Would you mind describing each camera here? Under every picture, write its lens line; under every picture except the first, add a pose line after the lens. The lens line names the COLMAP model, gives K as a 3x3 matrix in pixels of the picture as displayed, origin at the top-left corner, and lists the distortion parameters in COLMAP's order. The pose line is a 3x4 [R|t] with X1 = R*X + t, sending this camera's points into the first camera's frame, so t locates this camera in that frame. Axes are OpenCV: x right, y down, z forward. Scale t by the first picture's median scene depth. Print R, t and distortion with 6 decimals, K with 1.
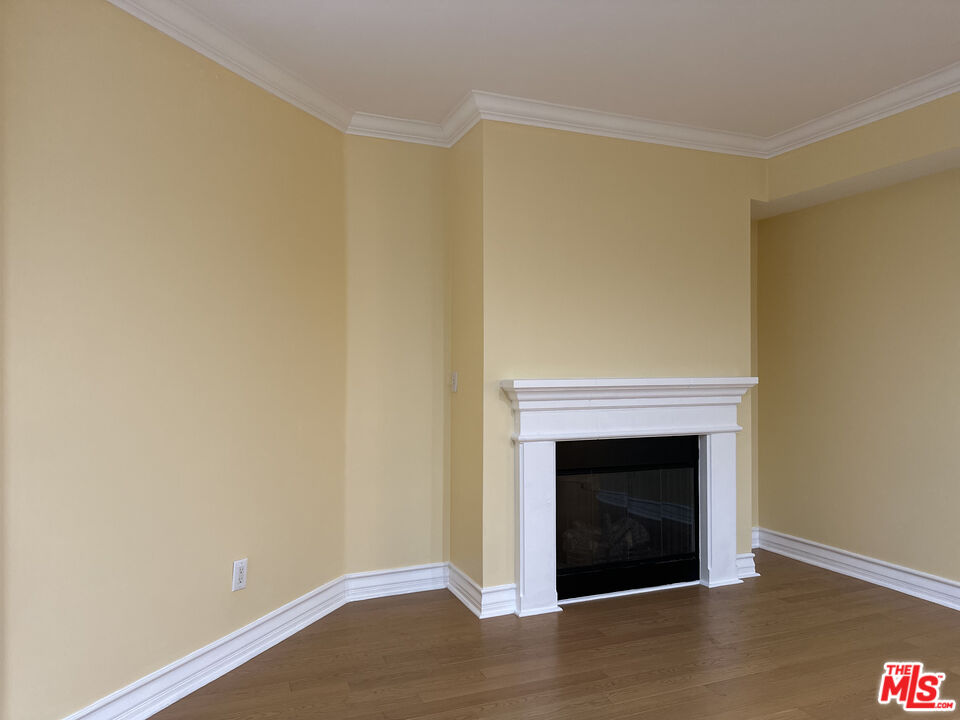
lens RADIAL K [[670.5, 0, 473.0], [0, 670.5, 360.7], [0, 0, 1]] dist [0.054418, -0.056339]
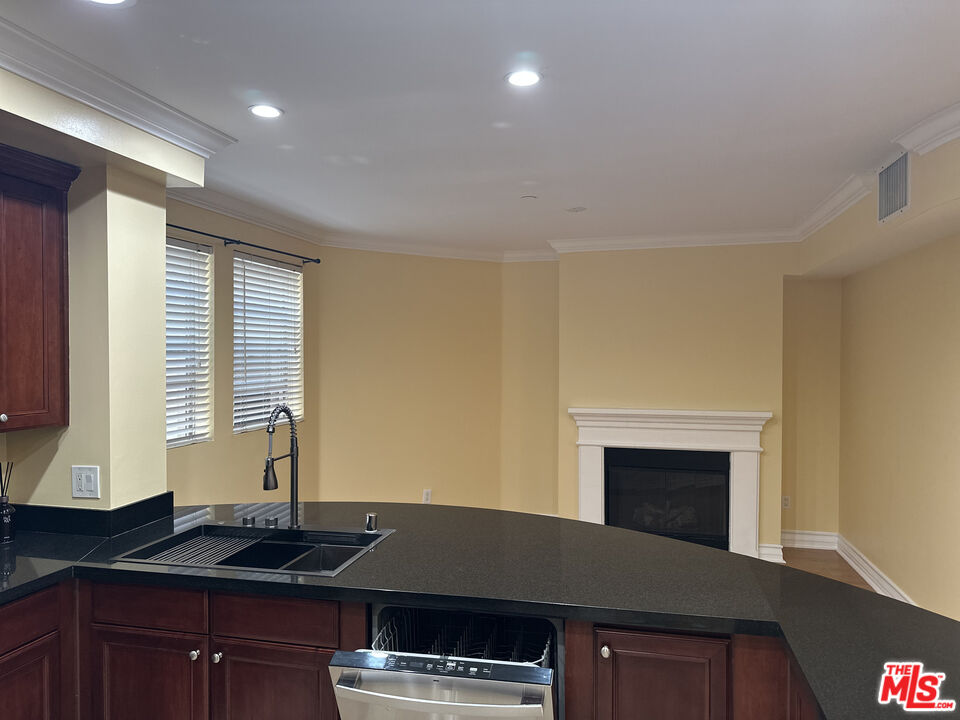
lens RADIAL K [[670.5, 0, 479.0], [0, 670.5, 356.8], [0, 0, 1]] dist [0.054418, -0.056339]
pose [[0.801127, 0.002600, -0.598488, 0.821560], [0.006121, 0.999903, 0.012537, -0.114415], [0.598462, -0.013707, 0.801034, -0.449068]]
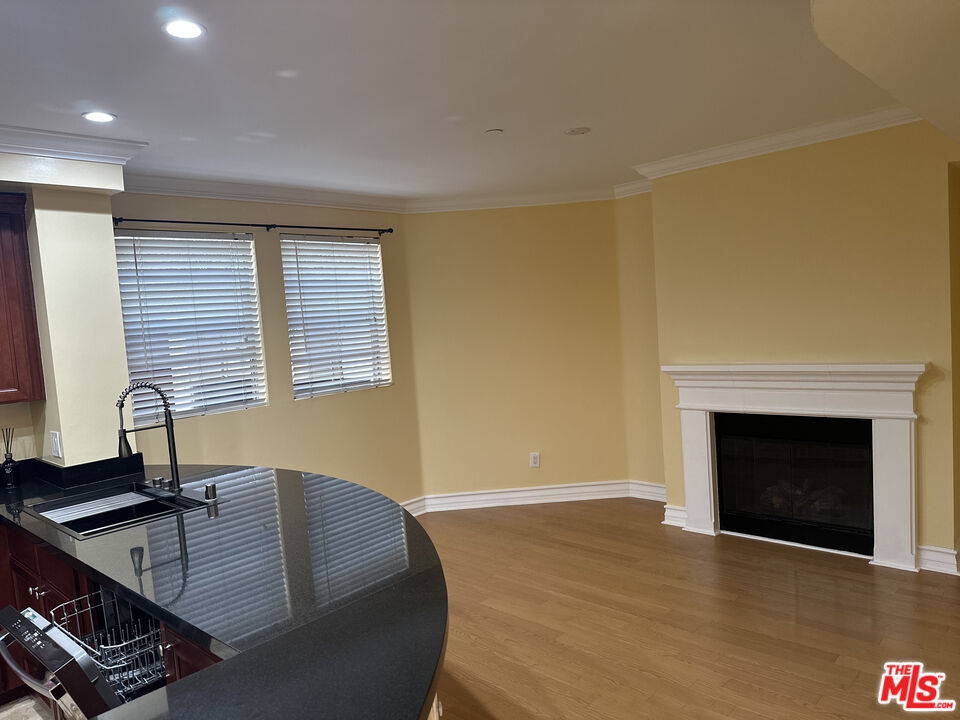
lens RADIAL K [[670.5, 0, 481.9], [0, 670.5, 367.2], [0, 0, 1]] dist [0.054418, -0.056339]
pose [[0.390522, 0.037822, -0.919816, 1.133318], [0.081607, 0.993800, 0.075512, -0.099522], [0.916969, -0.104552, 0.385014, 0.087784]]
